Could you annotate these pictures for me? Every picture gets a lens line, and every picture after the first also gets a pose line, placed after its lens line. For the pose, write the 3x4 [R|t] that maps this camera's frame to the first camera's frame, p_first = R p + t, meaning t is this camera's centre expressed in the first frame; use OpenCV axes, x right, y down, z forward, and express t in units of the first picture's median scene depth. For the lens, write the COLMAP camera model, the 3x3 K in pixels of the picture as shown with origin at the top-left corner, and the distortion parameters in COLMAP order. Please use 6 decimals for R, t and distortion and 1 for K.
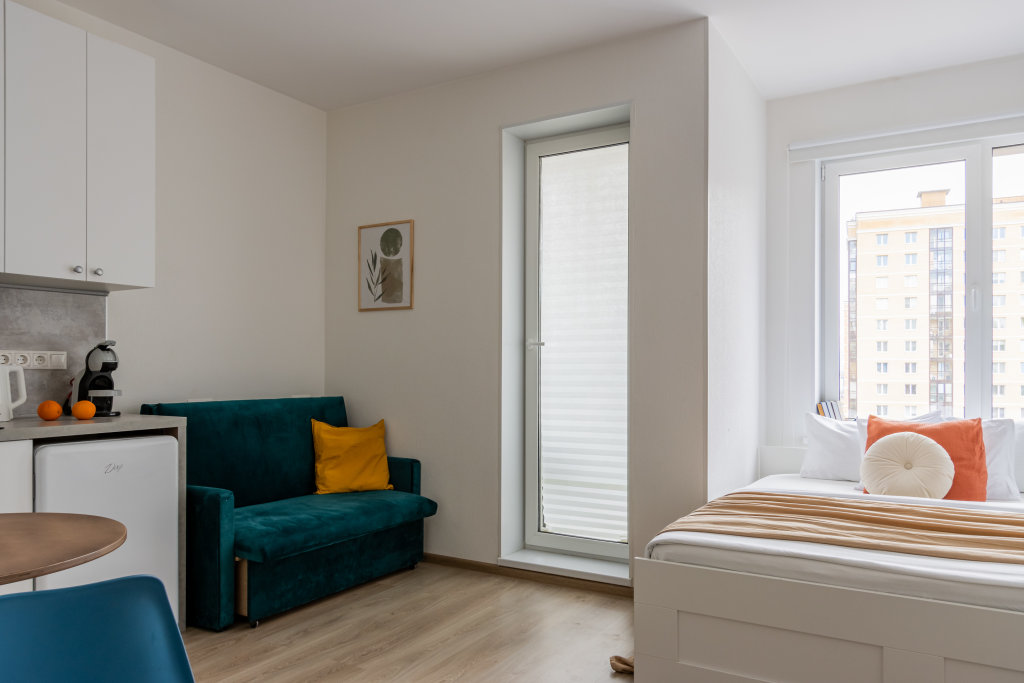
lens RADIAL K [[757.8, 0, 523.9], [0, 757.8, 360.5], [0, 0, 1]] dist [0.024364, -0.018247]
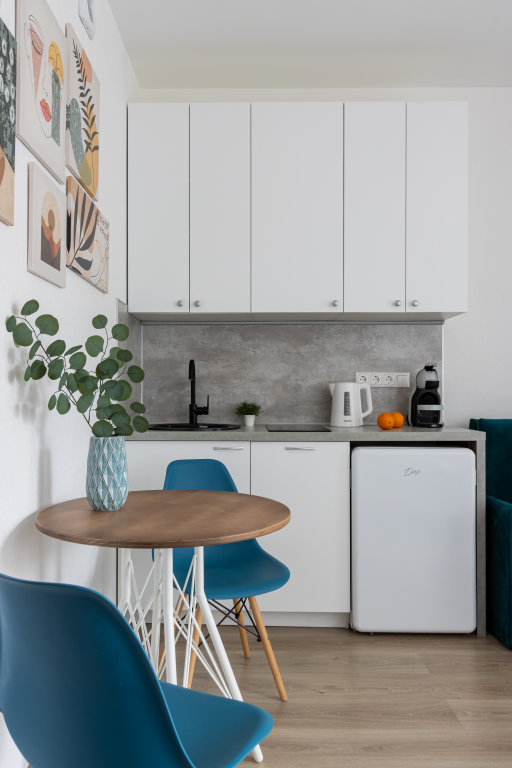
lens RADIAL K [[604.3, 0, 246.5], [0, 604.3, 390.8], [0, 0, 1]] dist [0.018072, -0.022444]
pose [[0.498248, -0.003354, -0.867028, 0.107041], [0.007964, 0.999968, 0.000708, 0.014242], [0.866998, -0.007258, 0.498259, 0.288478]]
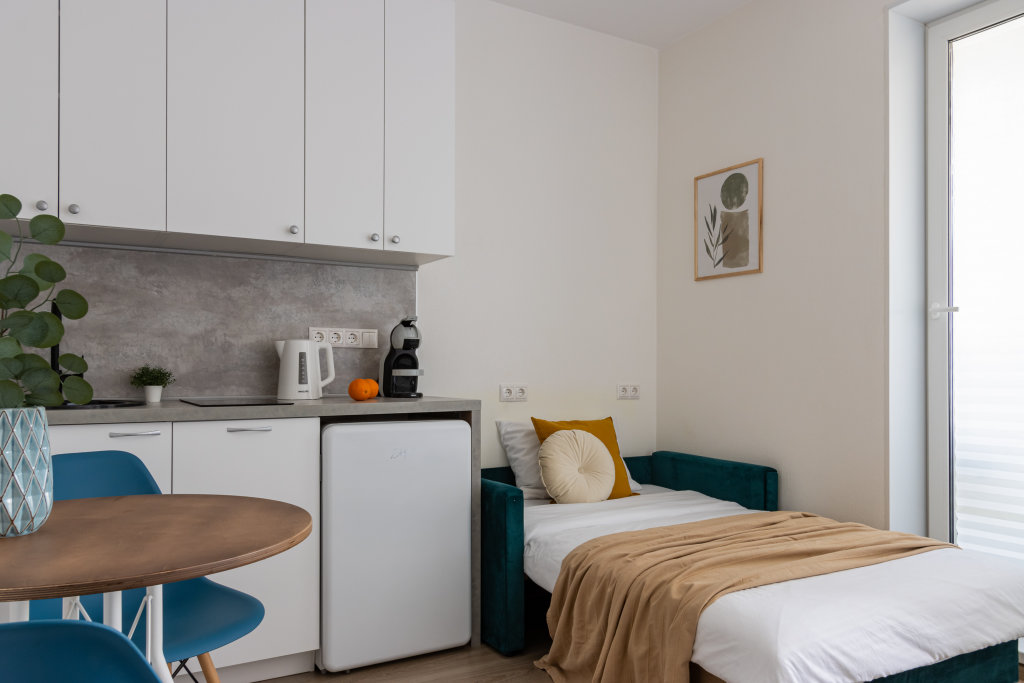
lens RADIAL K [[757.8, 0, 513.5], [0, 757.8, 360.0], [0, 0, 1]] dist [0.024364, -0.018247]
pose [[0.876909, -0.006125, -0.480618, 0.006216], [0.005483, 0.999981, -0.002738, 0.029845], [0.480625, -0.000234, 0.876926, 0.244729]]
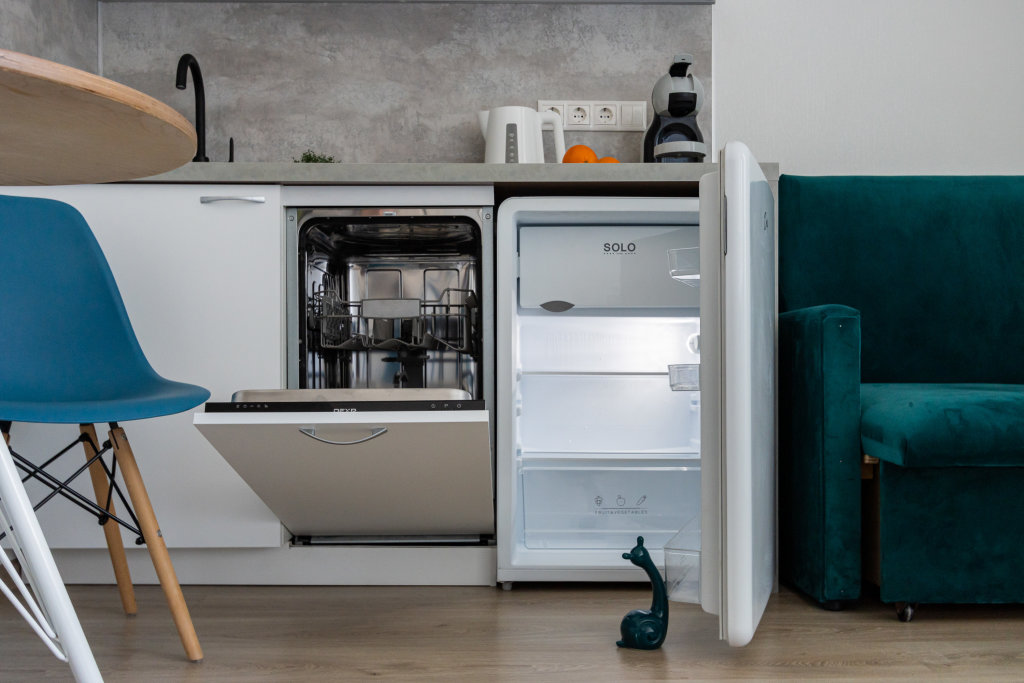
lens RADIAL K [[990.0, 0, 505.9], [0, 990.0, 364.1], [0, 0, 1]] dist [0.015894, 0.000000]
pose [[0.519768, -0.001234, -0.854307, 0.012463], [0.011957, 0.999912, 0.005830, 0.188475], [0.854224, -0.013245, 0.519737, 0.487730]]
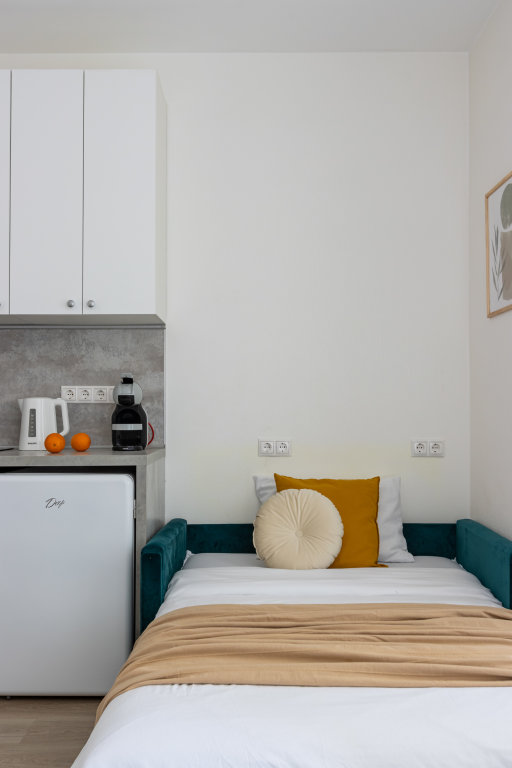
lens RADIAL K [[742.5, 0, 250.1], [0, 742.5, 389.0], [0, 0, 1]] dist [0.015894, 0.000000]
pose [[0.497247, -0.029424, -0.867110, 0.346772], [0.010948, 0.999558, -0.027640, 0.021583], [0.867540, 0.004251, 0.497350, 0.640605]]
